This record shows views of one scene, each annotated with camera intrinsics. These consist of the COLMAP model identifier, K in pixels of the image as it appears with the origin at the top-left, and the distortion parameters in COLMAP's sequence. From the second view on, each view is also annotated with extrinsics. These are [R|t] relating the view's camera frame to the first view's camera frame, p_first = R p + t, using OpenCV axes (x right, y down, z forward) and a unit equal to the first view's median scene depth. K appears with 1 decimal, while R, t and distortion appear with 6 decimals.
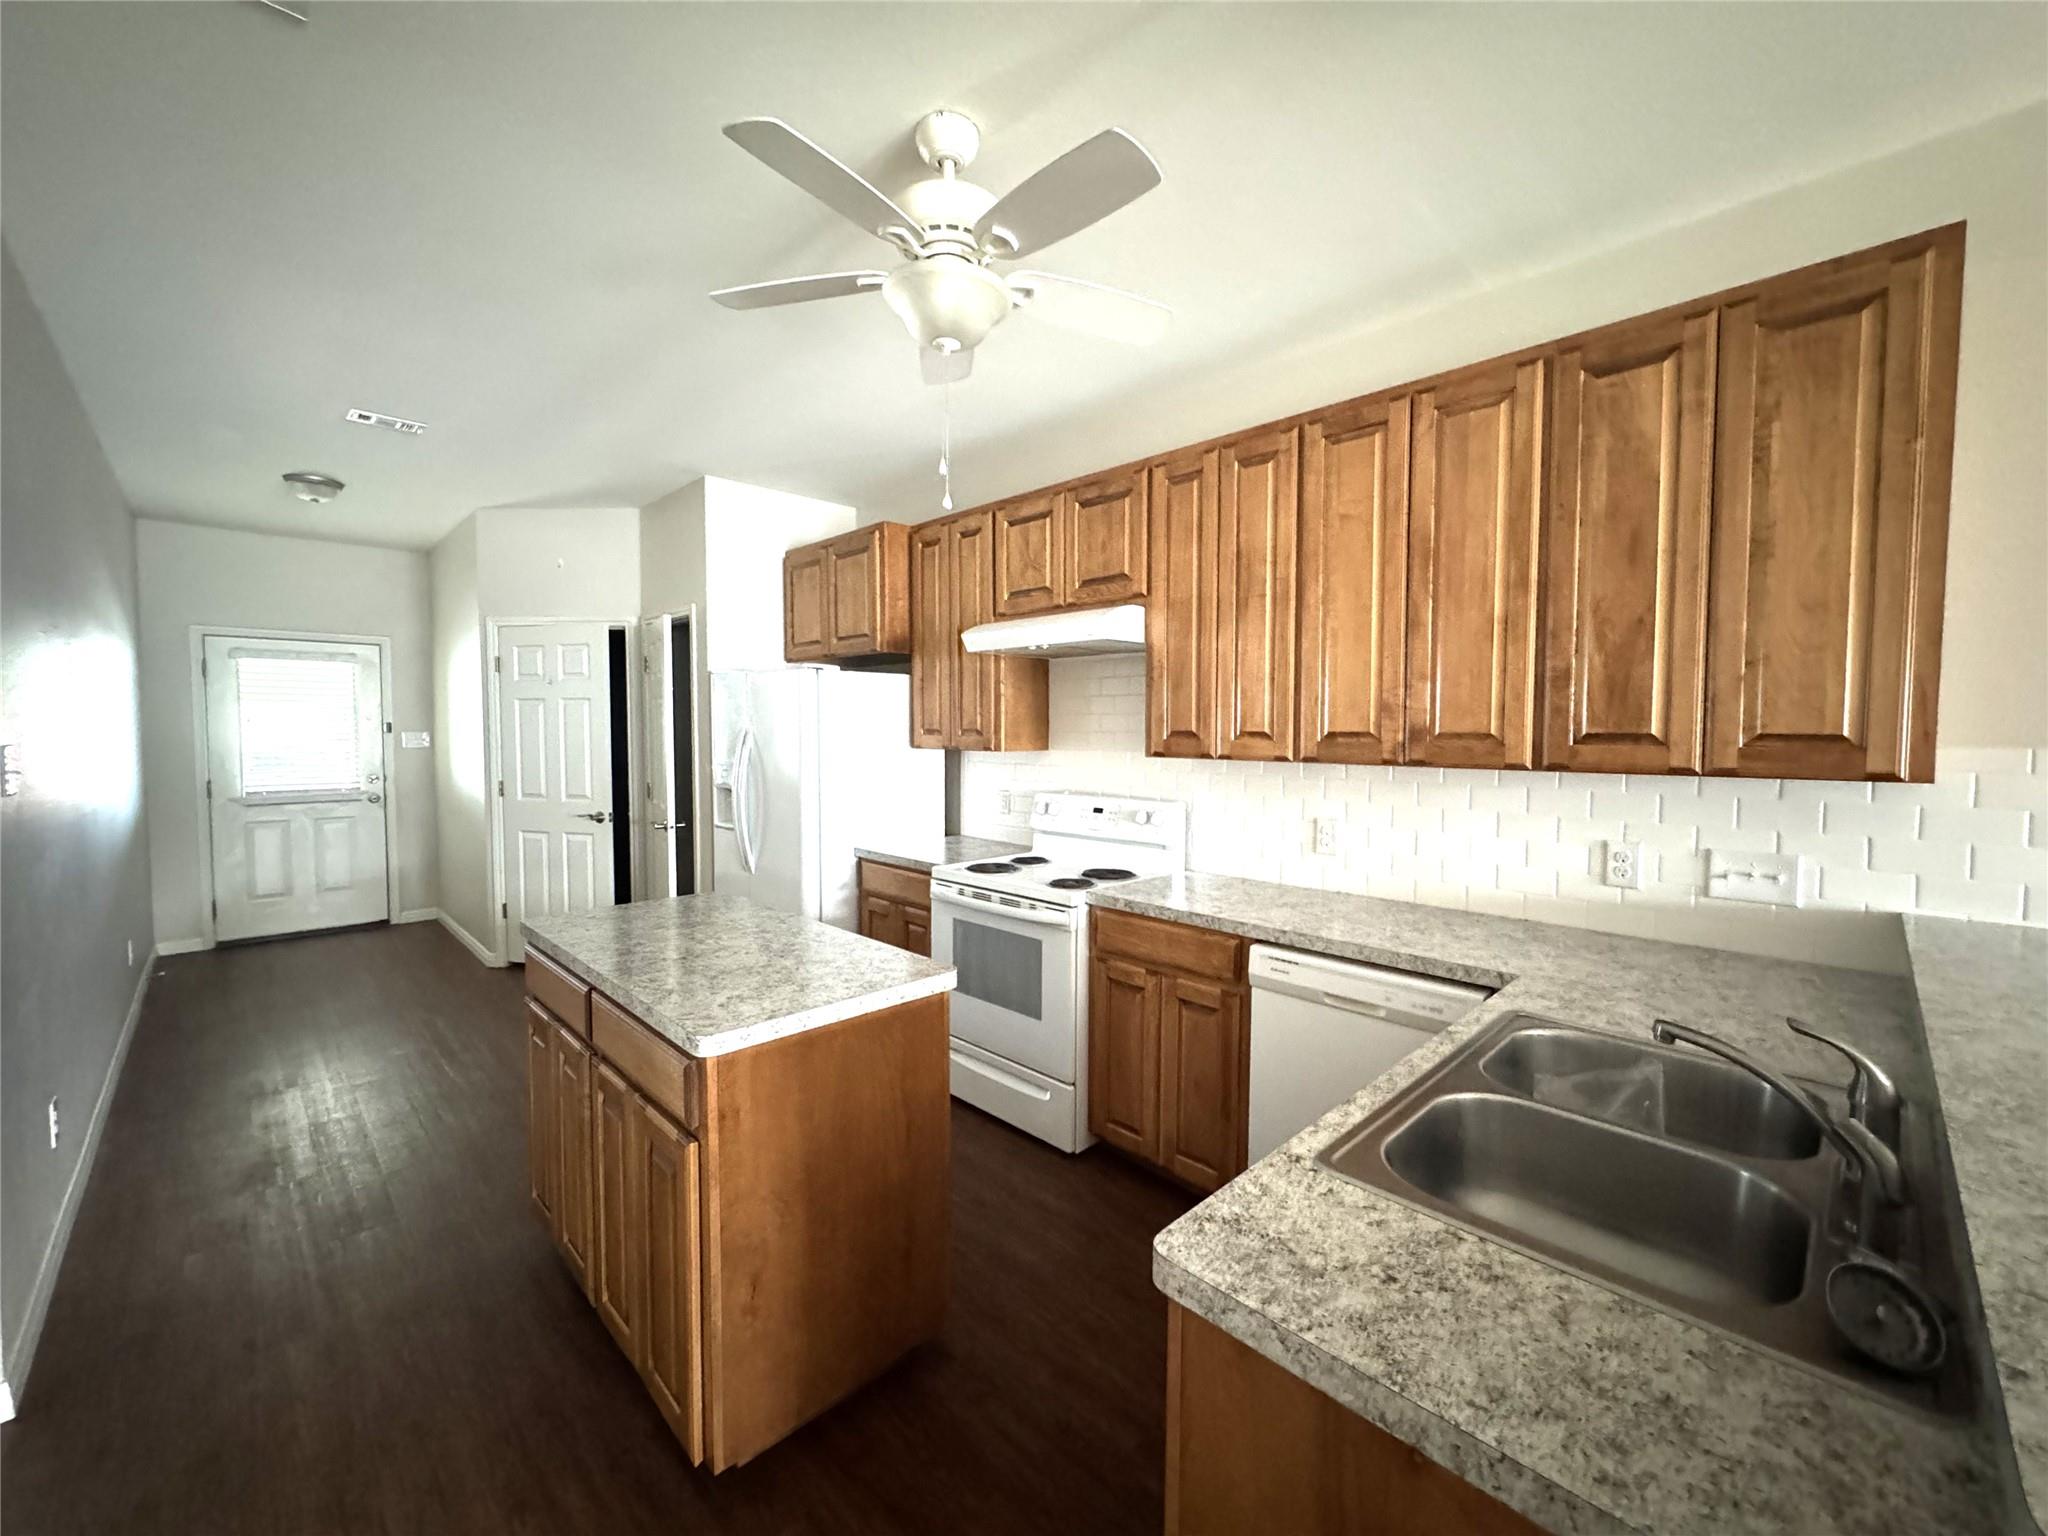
lens RADIAL K [[822.2, 0, 1020.5], [0, 822.2, 768.2], [0, 0, 1]] dist [-0.002391, -0.000197]
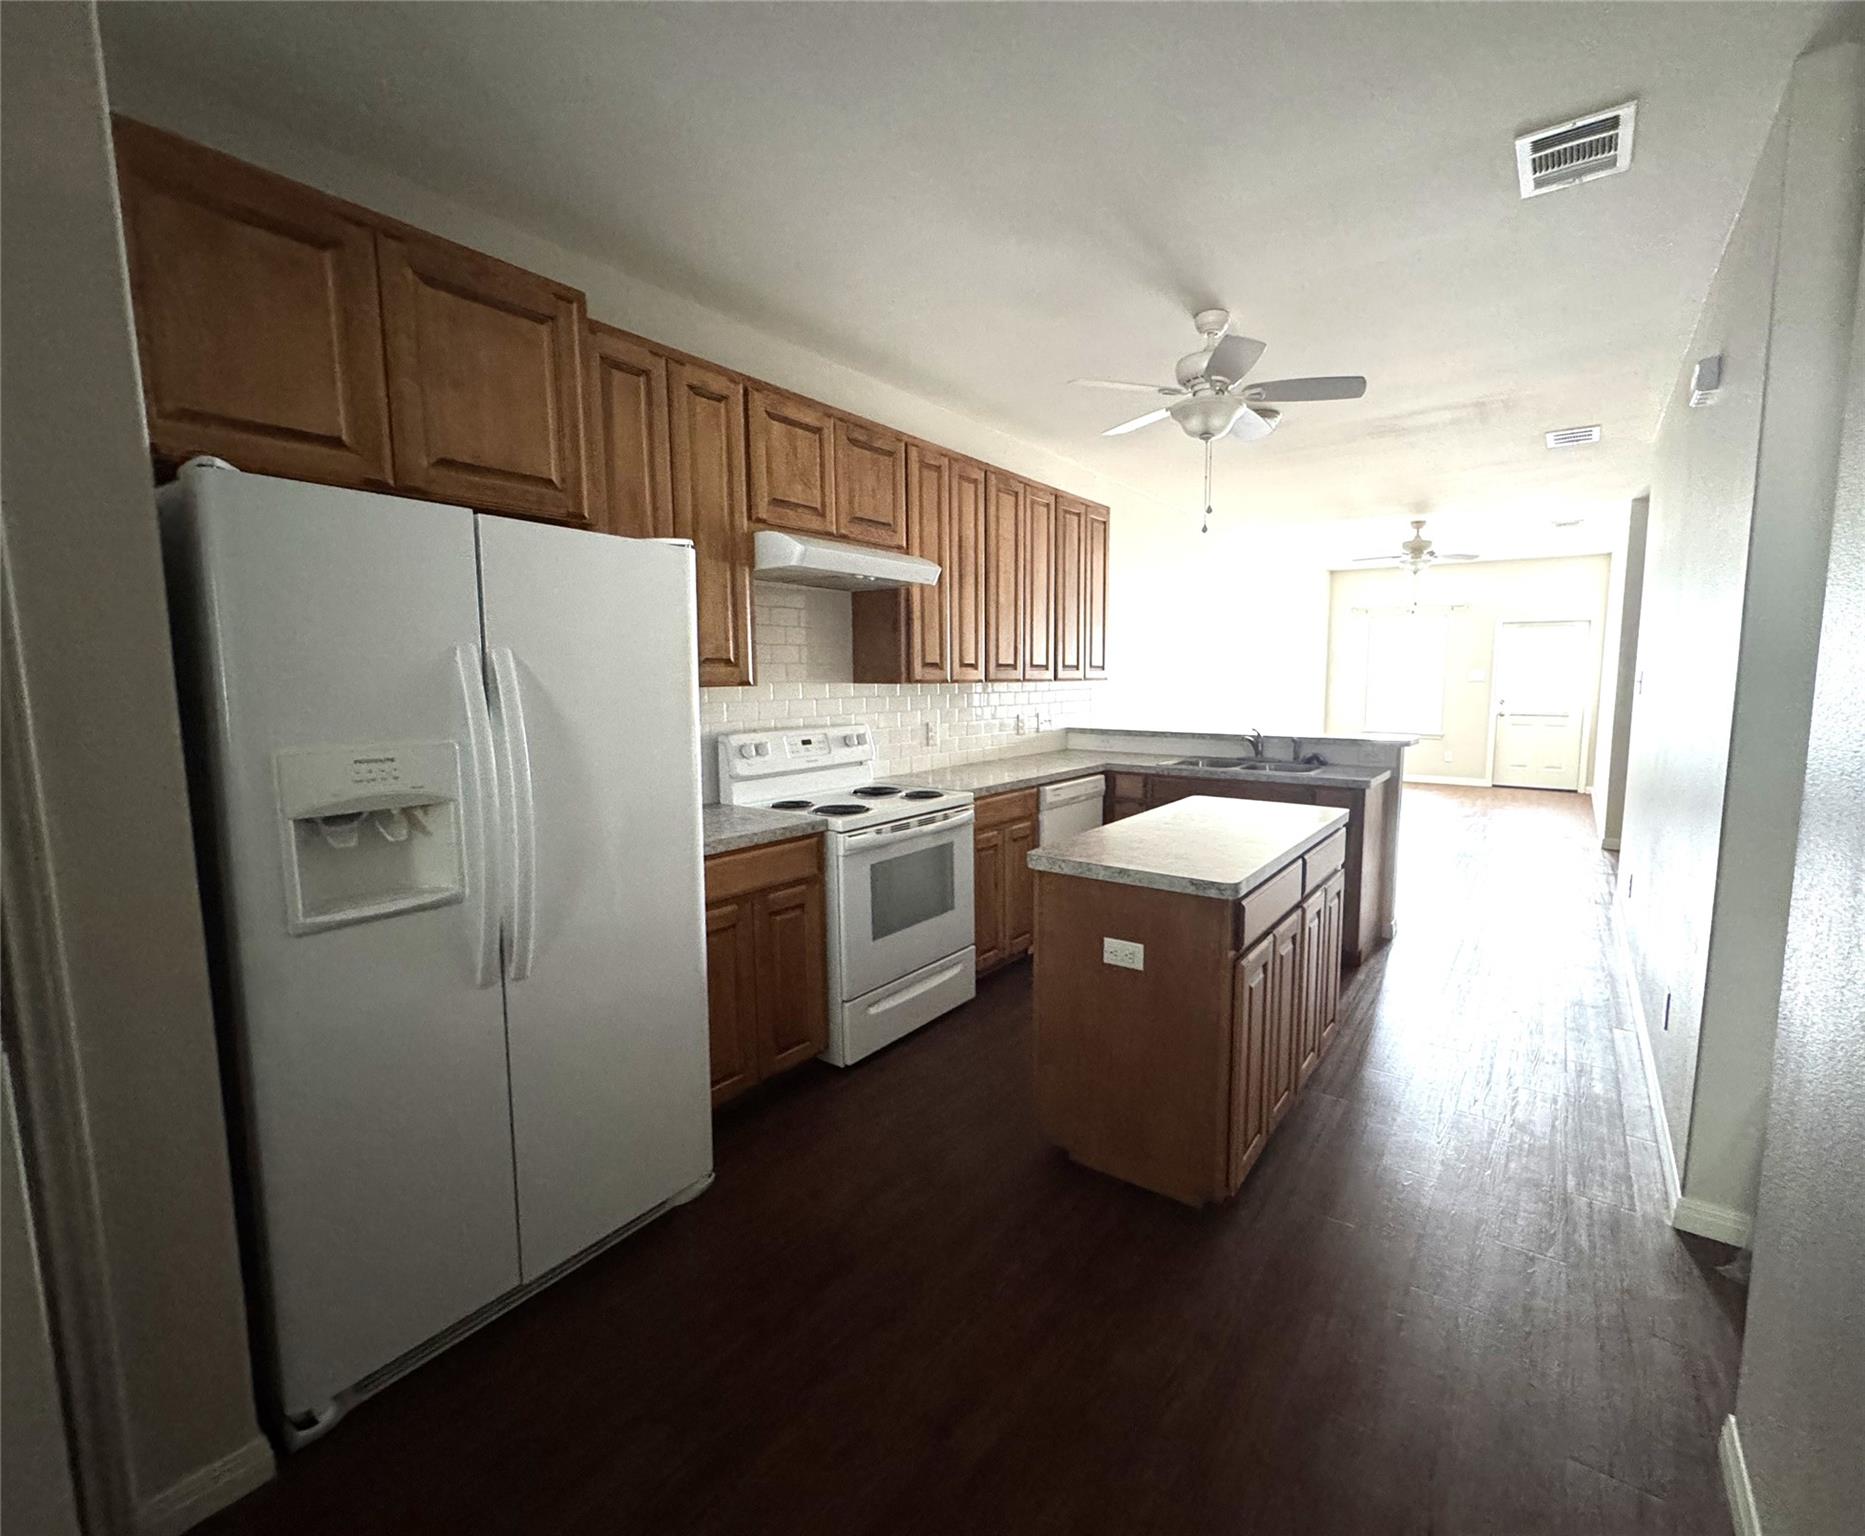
lens RADIAL K [[811.6, 0, 1021.8], [0, 811.6, 769.4], [0, 0, 1]] dist [-0.003061, -0.000032]
pose [[-0.216027, -0.114934, 0.969599, -1.333092], [0.050446, 0.990408, 0.128640, -0.043530], [-0.975083, 0.076702, -0.208157, 1.369381]]
